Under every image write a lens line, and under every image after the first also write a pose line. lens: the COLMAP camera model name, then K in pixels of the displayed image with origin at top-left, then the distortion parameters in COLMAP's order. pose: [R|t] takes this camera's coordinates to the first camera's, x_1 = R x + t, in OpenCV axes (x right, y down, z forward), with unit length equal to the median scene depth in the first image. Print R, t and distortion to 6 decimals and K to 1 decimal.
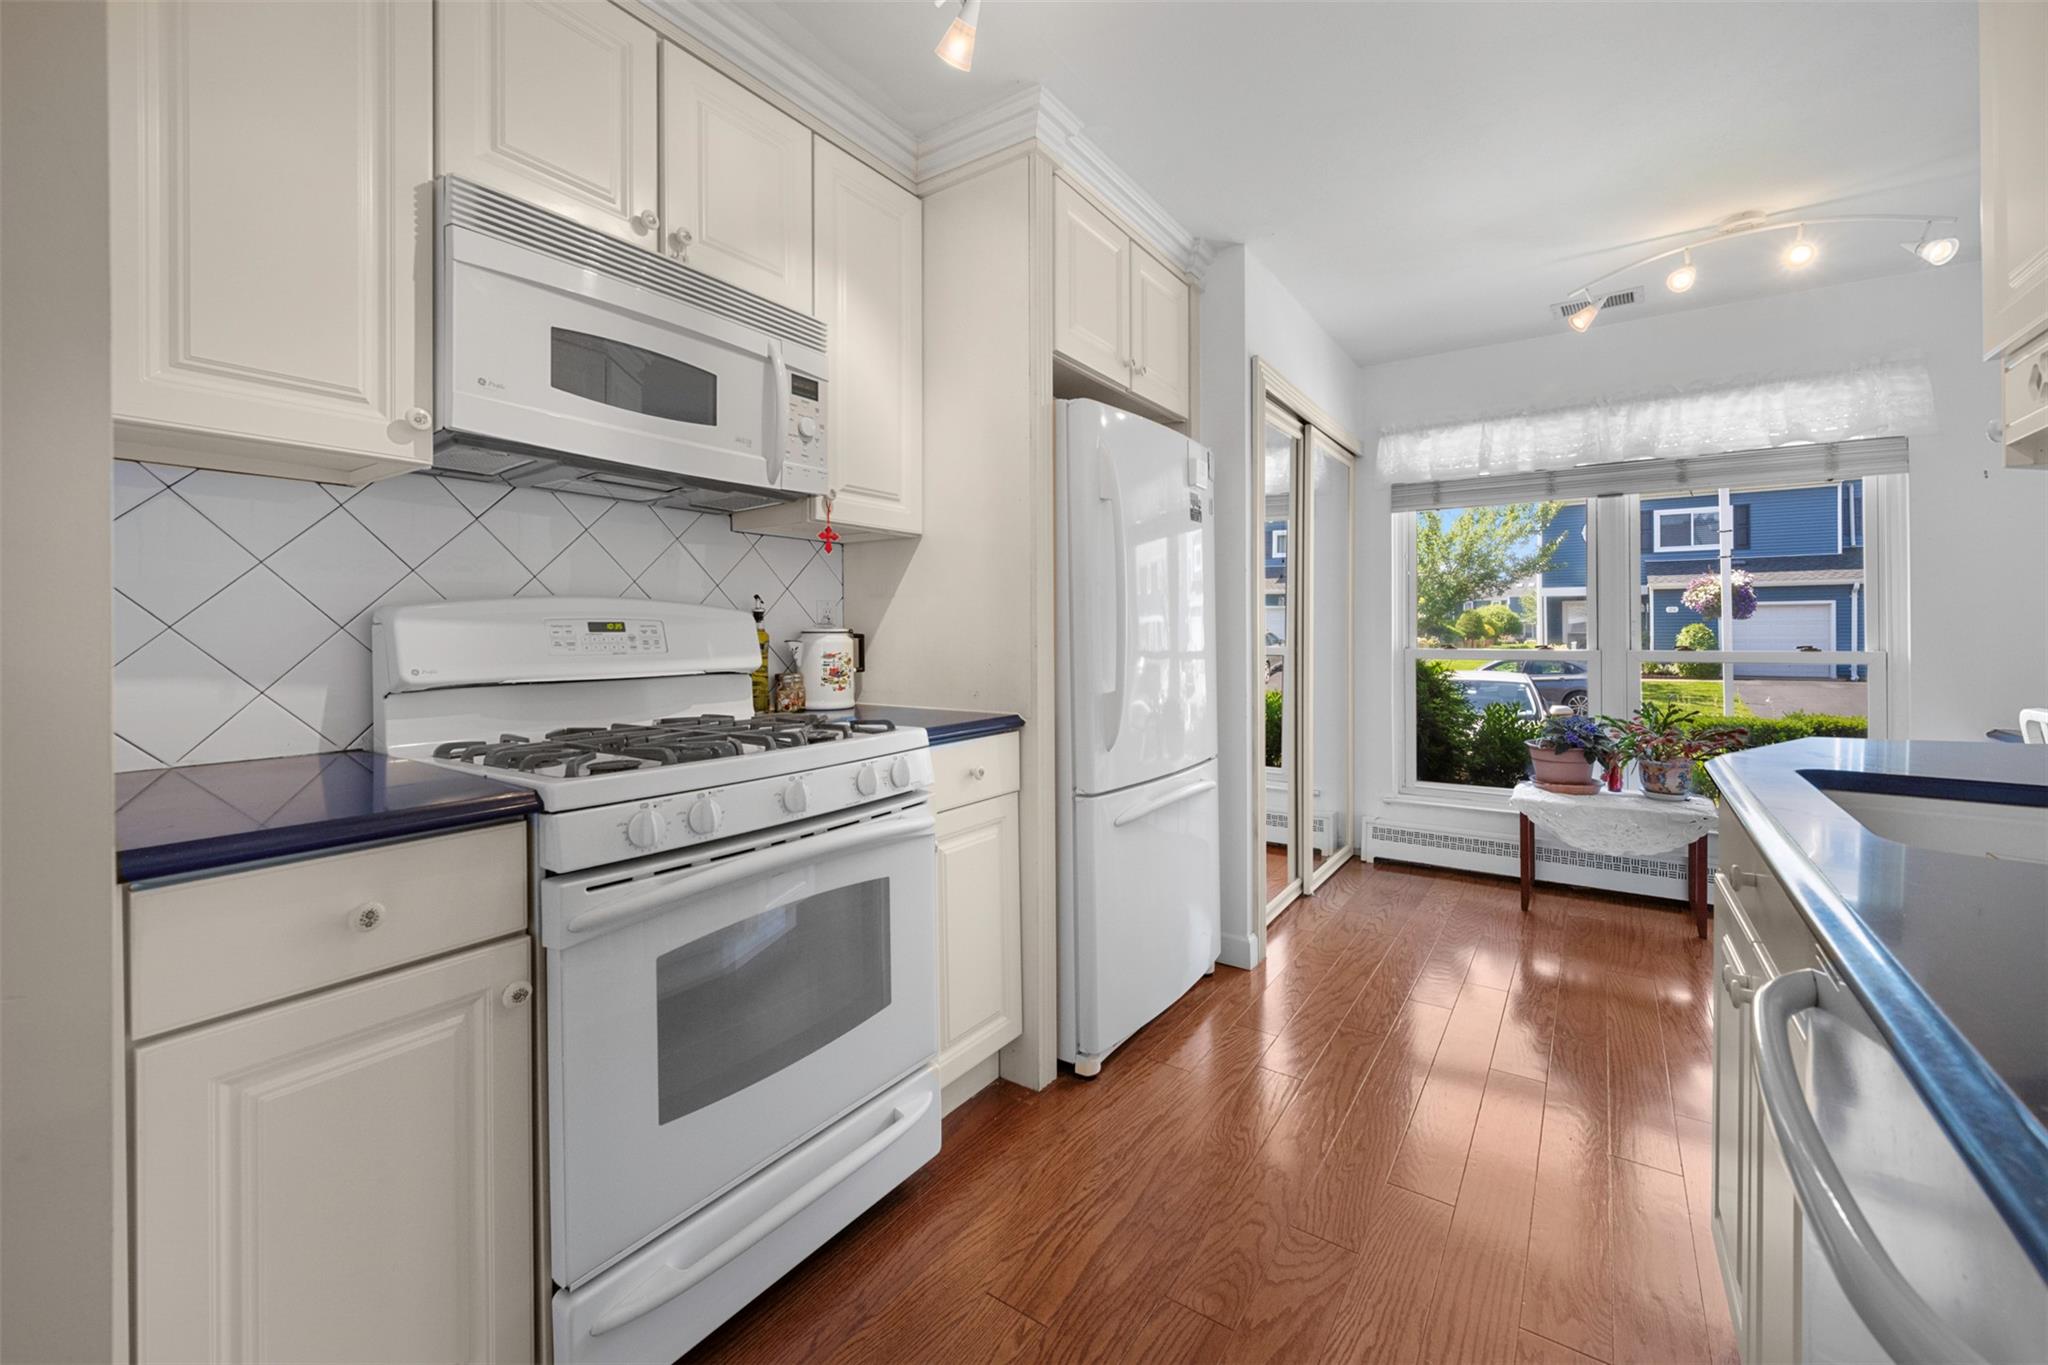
lens RADIAL K [[827.3, 0, 1028.5], [0, 827.3, 634.6], [0, 0, 1]] dist [-0.003726, 0.001030]
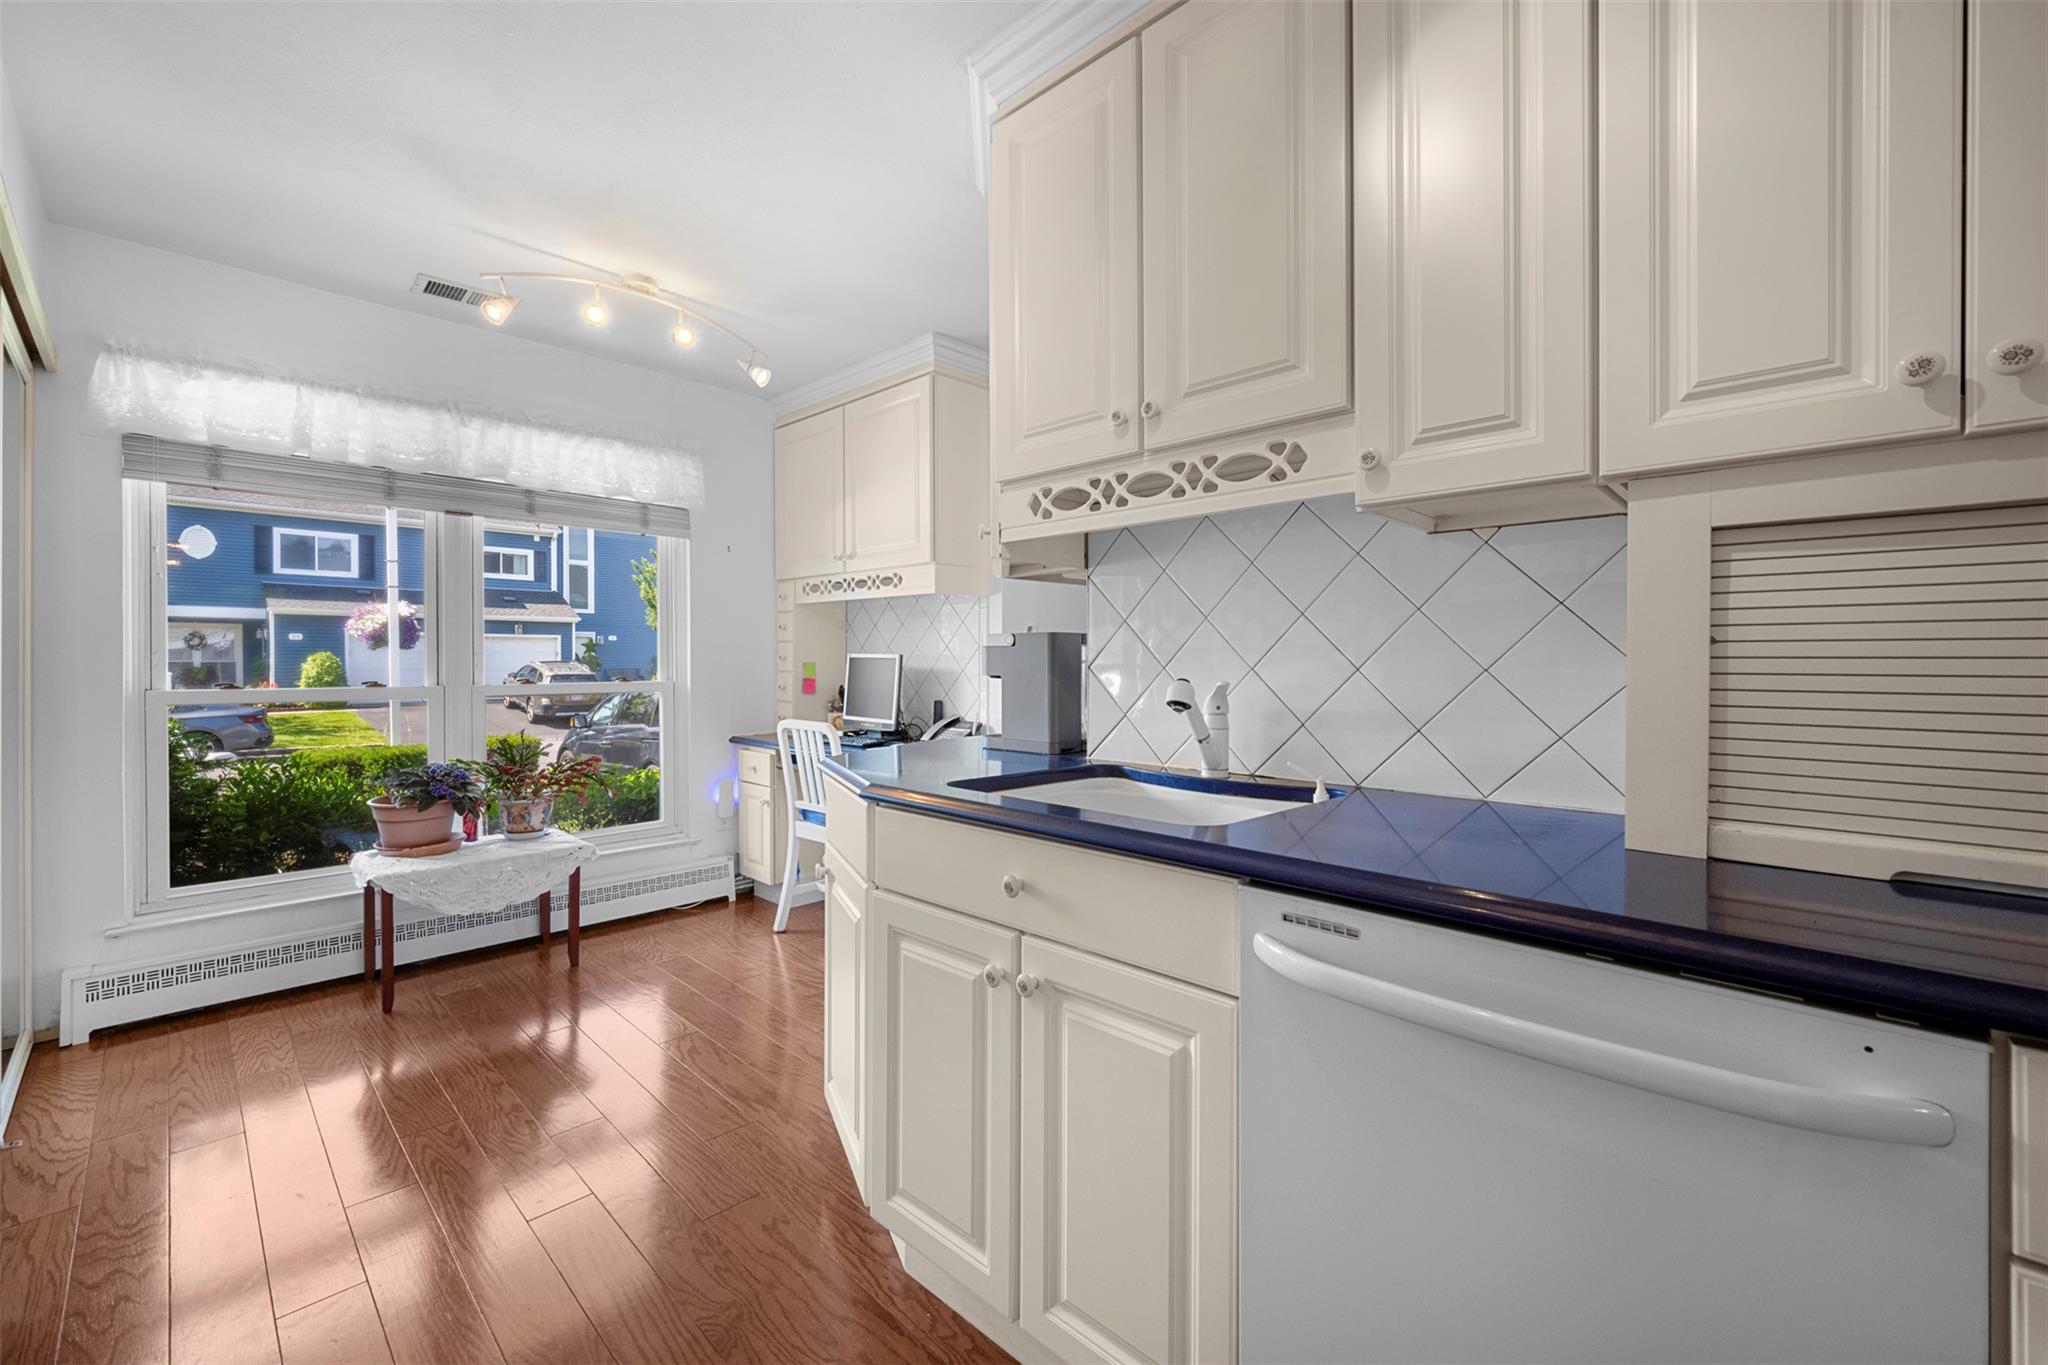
lens RADIAL K [[827.3, 0, 1026.7], [0, 827.3, 668.9], [0, 0, 1]] dist [-0.003726, 0.001030]
pose [[0.157662, -0.007912, 0.987461, -0.119276], [0.000342, 0.999968, 0.007957, -0.008306], [-0.987493, -0.000917, 0.157660, 0.335515]]
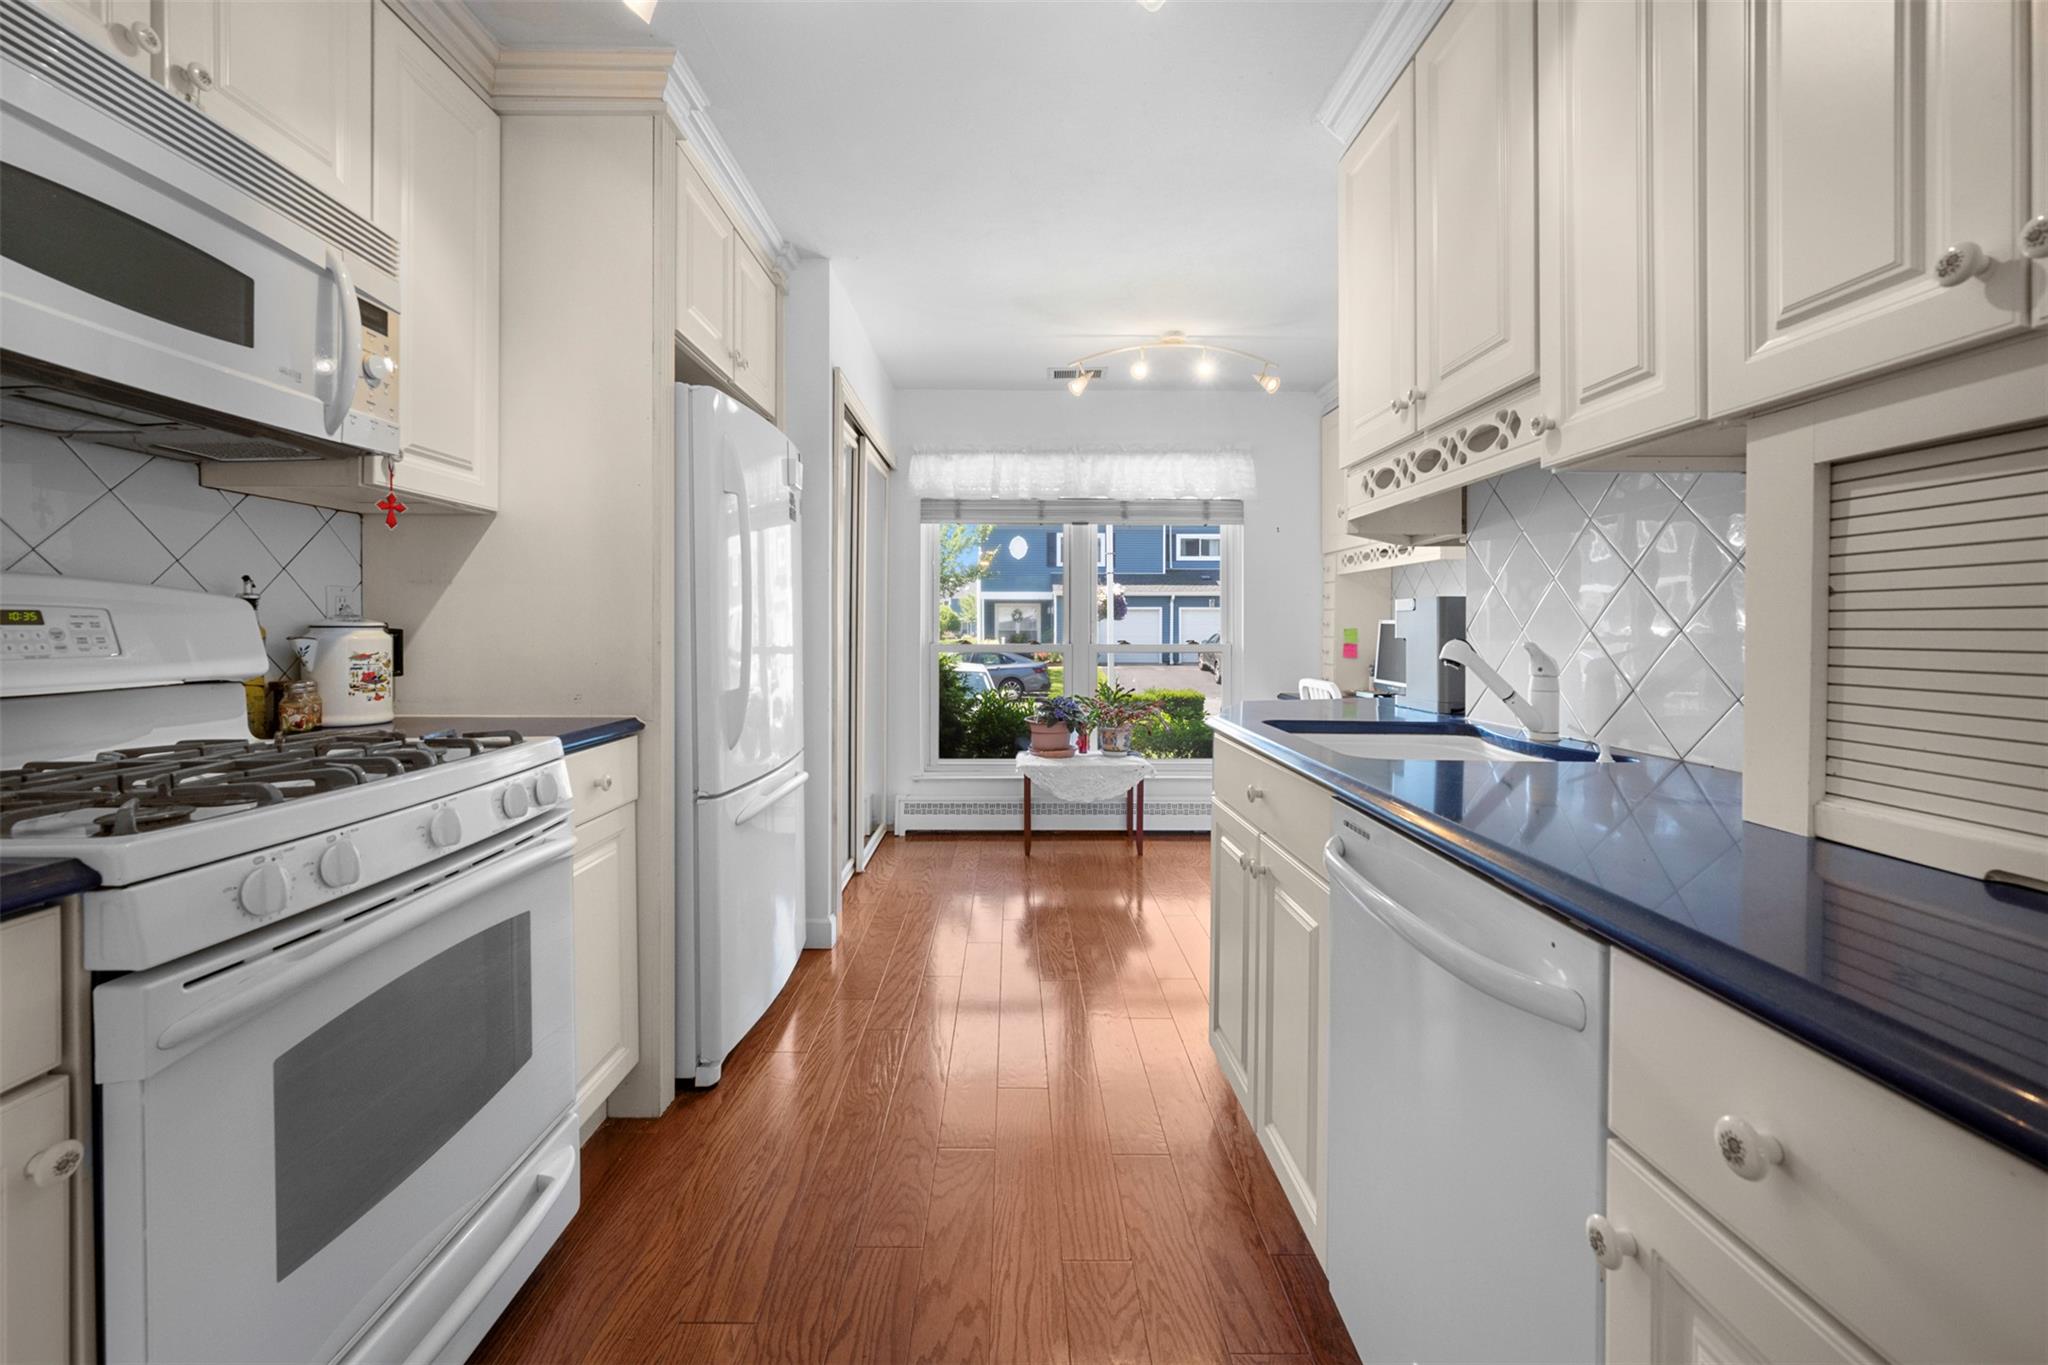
lens RADIAL K [[827.3, 0, 1016.8], [0, 827.3, 633.8], [0, 0, 1]] dist [-0.003726, 0.001030]
pose [[0.819710, 0.001460, 0.572777, -0.153980], [-0.003964, 0.999987, 0.003124, -0.000817], [-0.572765, -0.004831, 0.819706, 0.000795]]
